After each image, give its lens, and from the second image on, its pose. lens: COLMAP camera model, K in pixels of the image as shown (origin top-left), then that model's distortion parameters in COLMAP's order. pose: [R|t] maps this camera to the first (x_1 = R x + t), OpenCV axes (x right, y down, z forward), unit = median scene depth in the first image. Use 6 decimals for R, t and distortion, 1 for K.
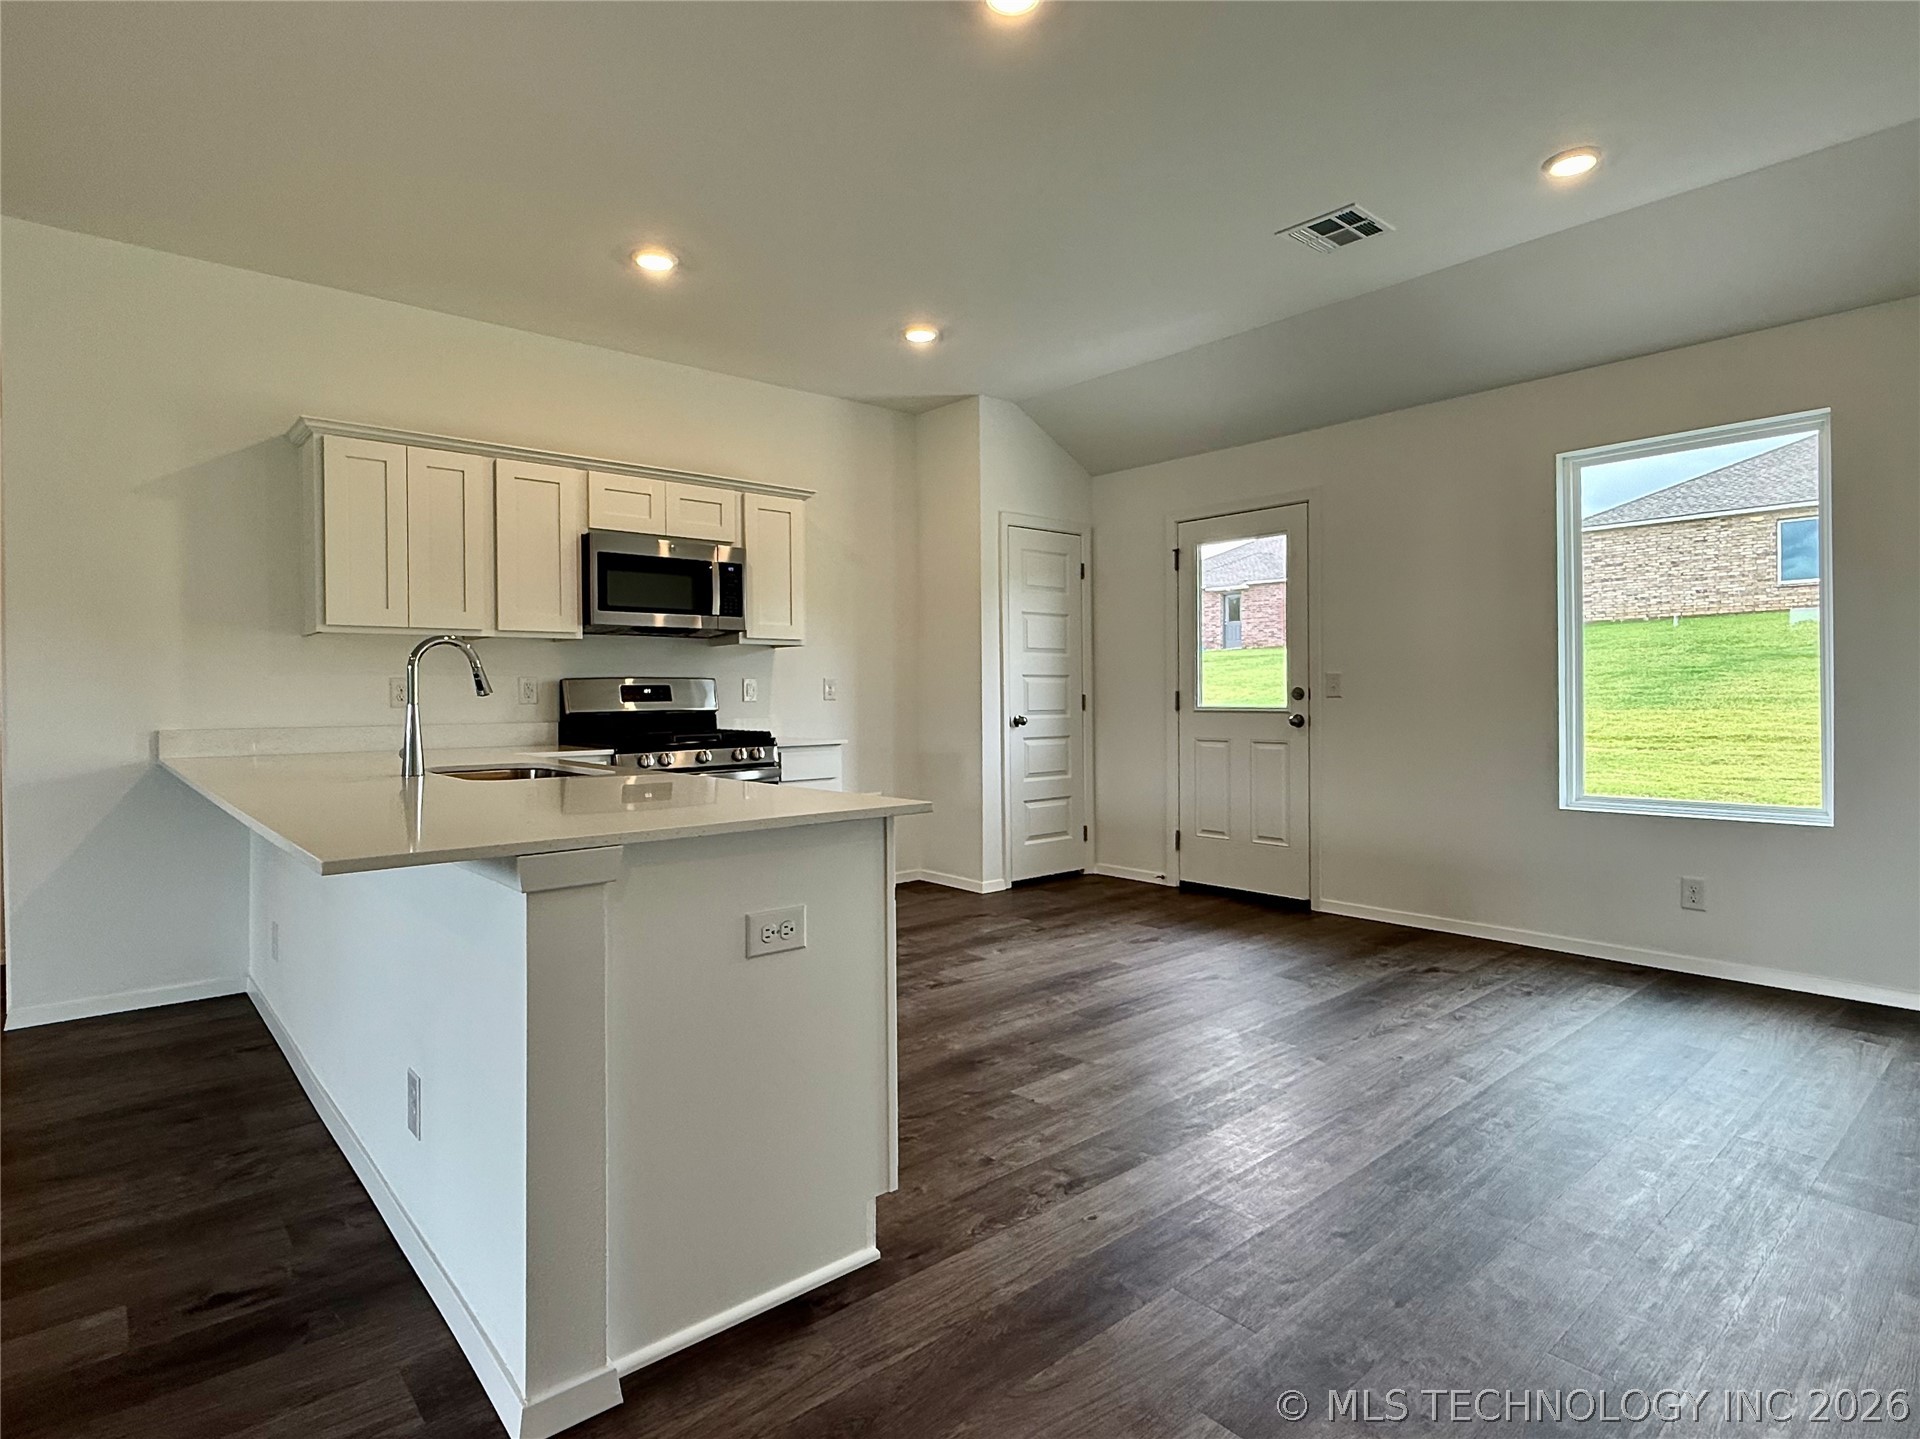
lens RADIAL K [[1018.3, 0, 953.7], [0, 1018.3, 701.5], [0, 0, 1]] dist [-0.000384, 0.000331]
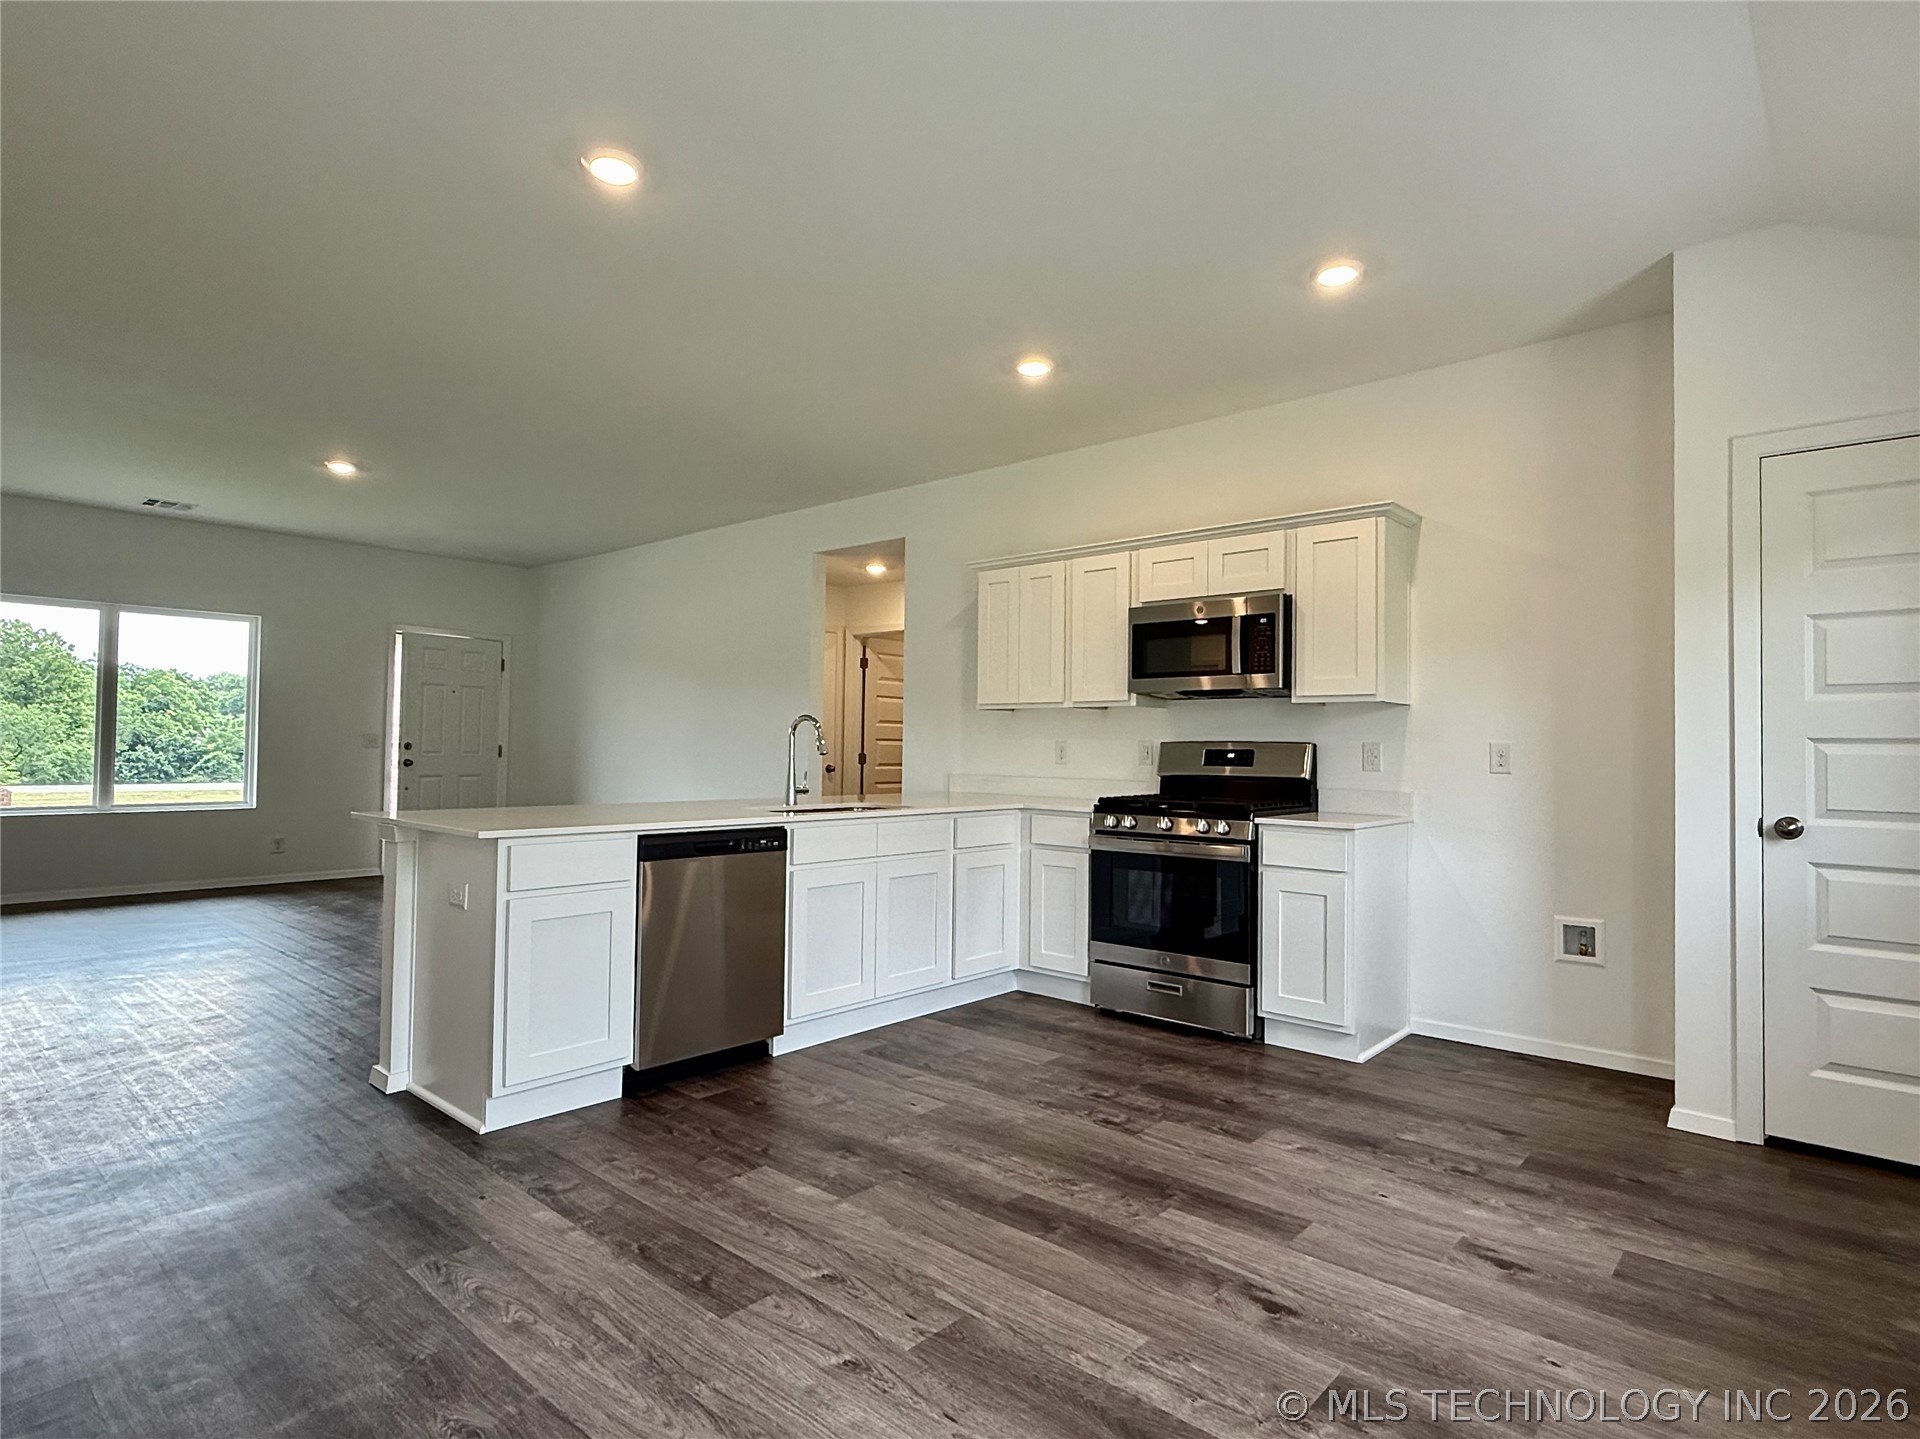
lens RADIAL K [[1012.3, 0, 958.0], [0, 1012.3, 724.9], [0, 0, 1]] dist [0.000387, 0.000072]
pose [[0.129608, -0.010681, -0.991508, 0.676720], [-0.021510, 0.999676, -0.013581, -0.022312], [0.991332, 0.023088, 0.129336, 0.671186]]
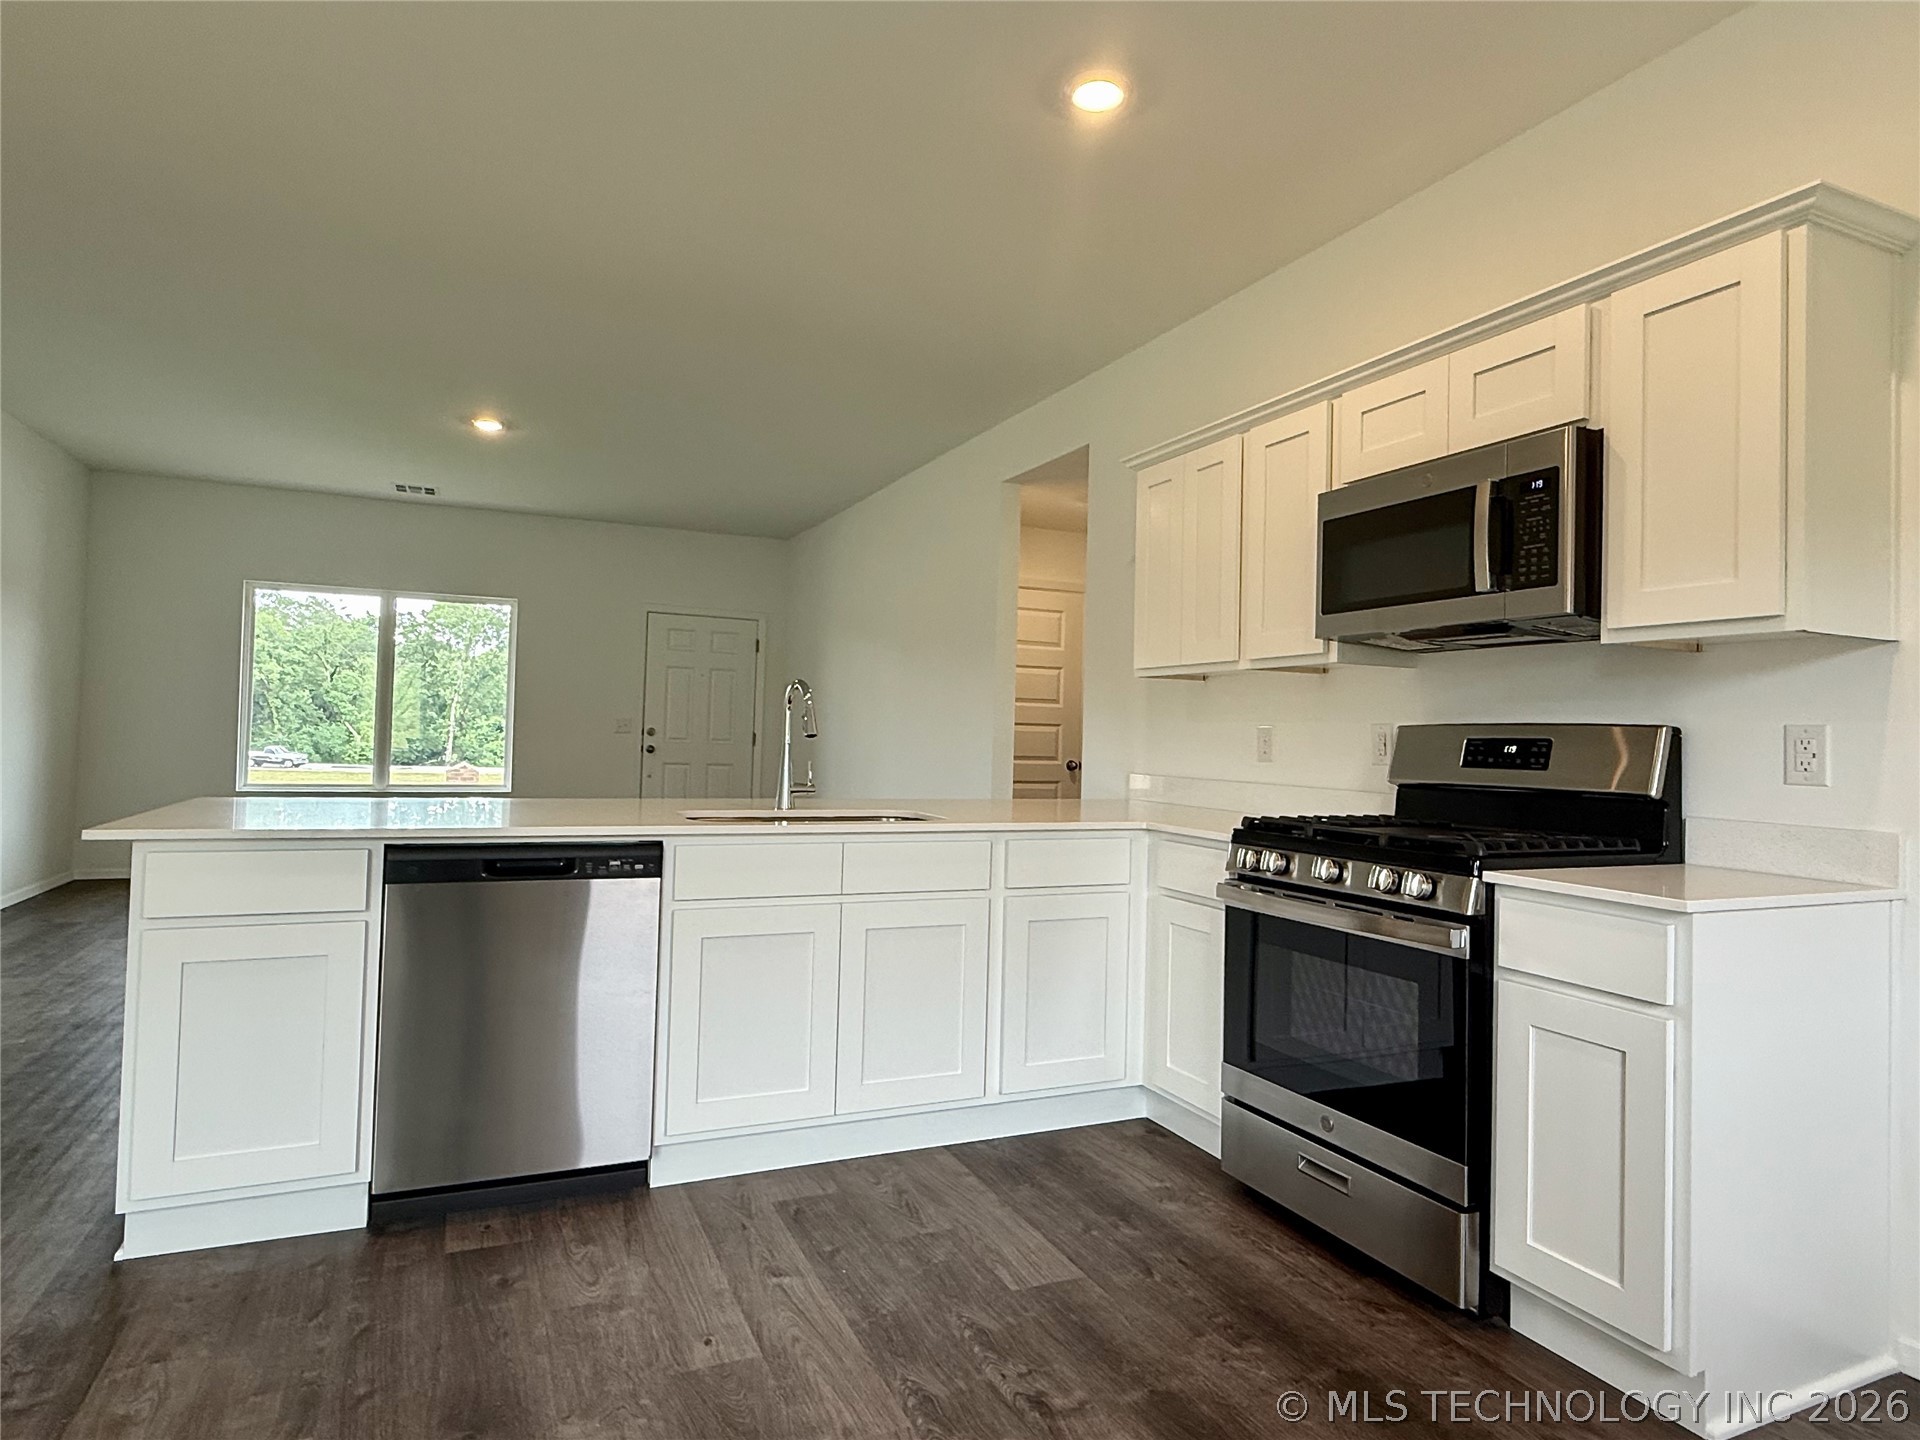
lens RADIAL K [[1081.7, 0, 958.5], [0, 1081.7, 712.2], [0, 0, 1]] dist [0.002562, -0.002115]
pose [[-0.283105, -0.020661, -0.958866, 0.344752], [-0.031363, 0.999433, -0.012275, -0.014805], [0.958576, 0.026598, -0.283592, 0.962378]]
